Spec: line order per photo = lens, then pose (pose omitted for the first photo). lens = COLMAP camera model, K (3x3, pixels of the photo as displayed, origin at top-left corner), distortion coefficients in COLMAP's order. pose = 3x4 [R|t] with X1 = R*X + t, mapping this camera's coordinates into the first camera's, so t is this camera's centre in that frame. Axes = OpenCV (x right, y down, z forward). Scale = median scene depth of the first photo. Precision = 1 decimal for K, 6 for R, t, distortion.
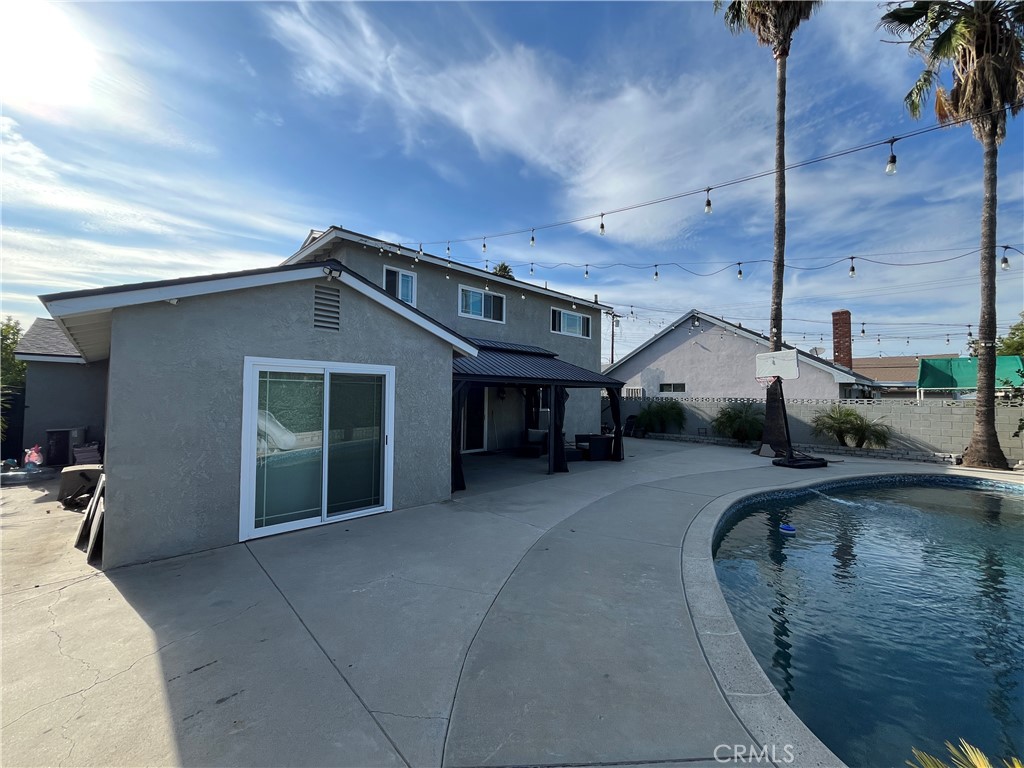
lens RADIAL K [[413.8, 0, 512.6], [0, 413.8, 384.0], [0, 0, 1]] dist [-0.003849, 0.000872]
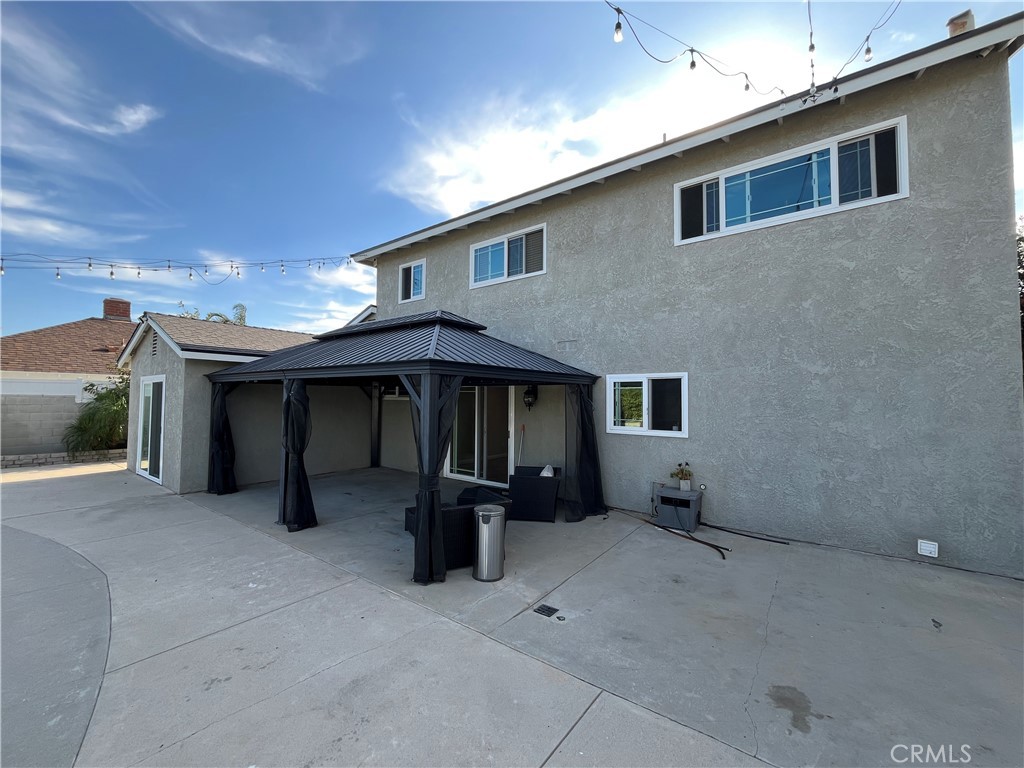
lens RADIAL K [[413.8, 0, 509.5], [0, 413.8, 381.4], [0, 0, 1]] dist [-0.003849, 0.000872]
pose [[0.141367, -0.051347, -0.988625, 0.527482], [0.023382, 0.998549, -0.048519, 0.029093], [0.989681, -0.016257, 0.142362, 0.872392]]
